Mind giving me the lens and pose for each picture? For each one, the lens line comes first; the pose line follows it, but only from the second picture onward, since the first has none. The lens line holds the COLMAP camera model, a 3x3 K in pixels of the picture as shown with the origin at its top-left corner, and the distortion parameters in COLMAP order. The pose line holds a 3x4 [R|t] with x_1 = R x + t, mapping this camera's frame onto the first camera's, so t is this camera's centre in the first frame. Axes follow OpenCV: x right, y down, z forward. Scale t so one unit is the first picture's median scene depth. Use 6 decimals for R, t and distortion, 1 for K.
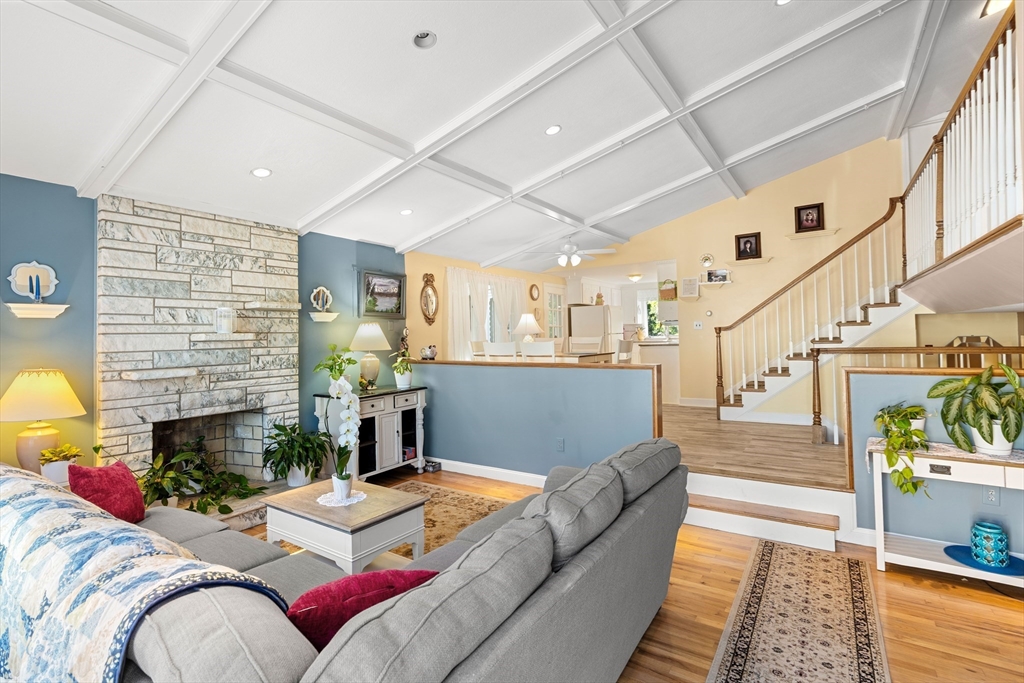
lens RADIAL K [[497.0, 0, 514.7], [0, 497.0, 335.7], [0, 0, 1]] dist [-0.002120, -0.000149]
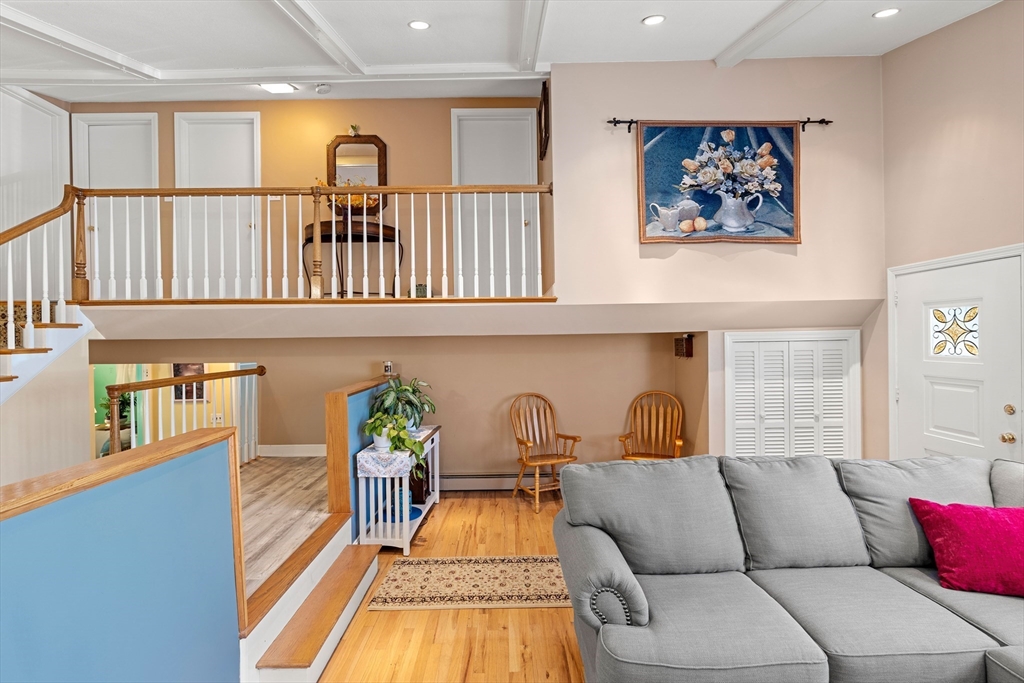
lens RADIAL K [[471.8, 0, 512.0], [0, 471.8, 341.5], [0, 0, 1]] dist [-0.003719, 0.000270]
pose [[-0.550922, 0.030245, 0.834009, -0.366848], [0.030399, 0.999407, -0.016162, -0.011191], [-0.834003, 0.016449, -0.551515, 1.474155]]
